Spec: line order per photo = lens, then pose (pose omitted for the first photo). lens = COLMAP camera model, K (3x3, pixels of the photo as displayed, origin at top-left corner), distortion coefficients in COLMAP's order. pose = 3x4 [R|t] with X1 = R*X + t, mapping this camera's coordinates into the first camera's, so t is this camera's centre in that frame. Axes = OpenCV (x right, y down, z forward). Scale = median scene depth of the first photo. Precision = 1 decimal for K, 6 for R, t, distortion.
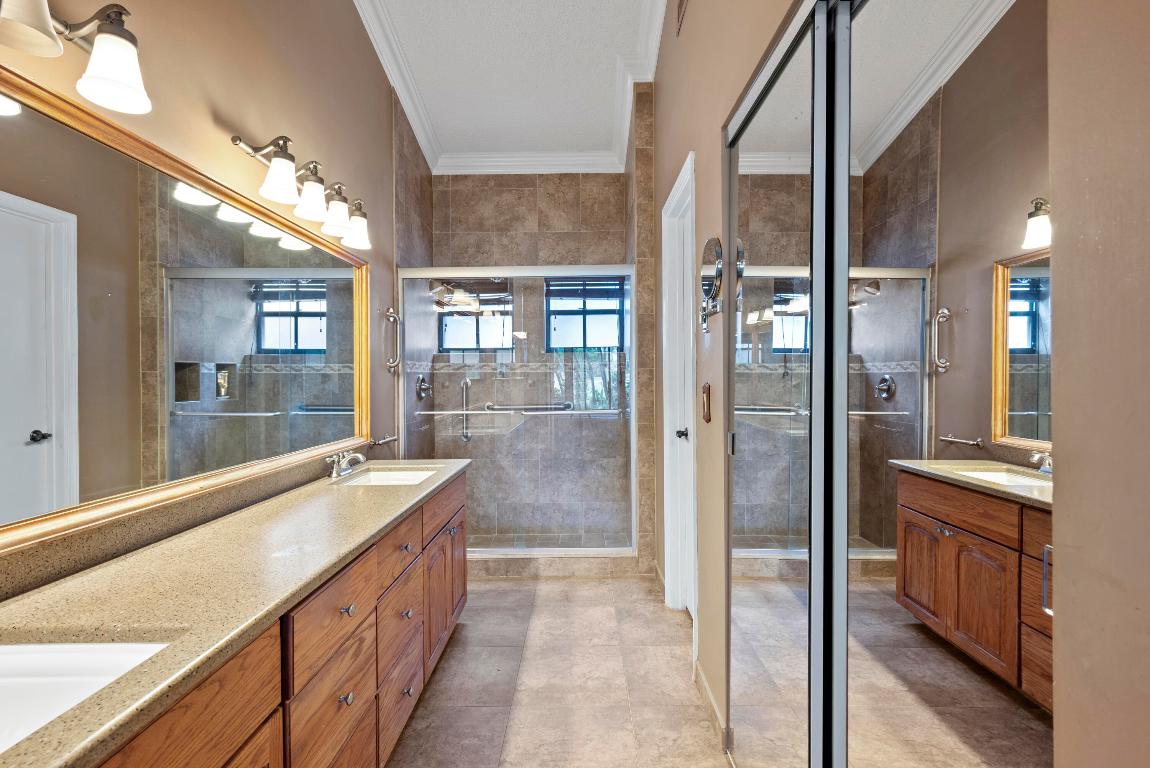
lens RADIAL K [[530.6, 0, 577.1], [0, 530.6, 382.1], [0, 0, 1]] dist [0.002048, -0.000268]
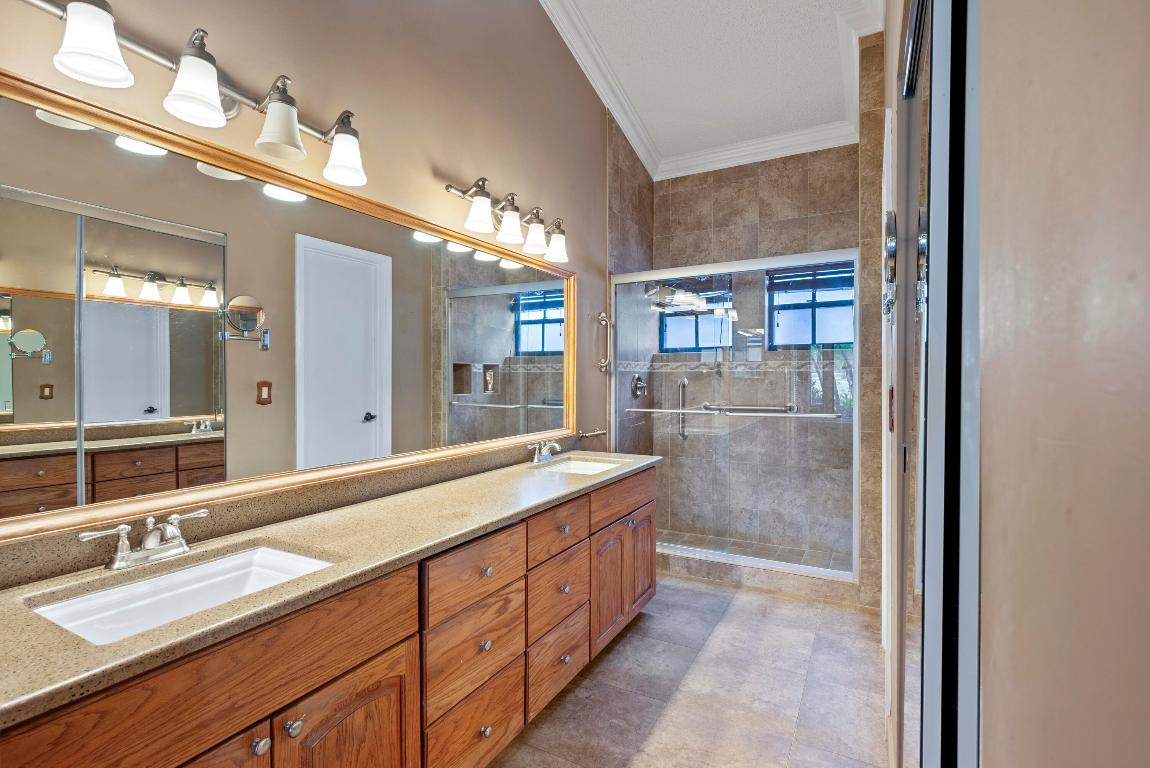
lens RADIAL K [[530.6, 0, 577.1], [0, 530.6, 382.1], [0, 0, 1]] dist [0.002048, -0.000268]
pose [[0.879950, 0.010181, -0.474957, 0.113990], [-0.009169, 0.999948, 0.004447, -0.001136], [0.474977, 0.000442, 0.879998, 0.016968]]
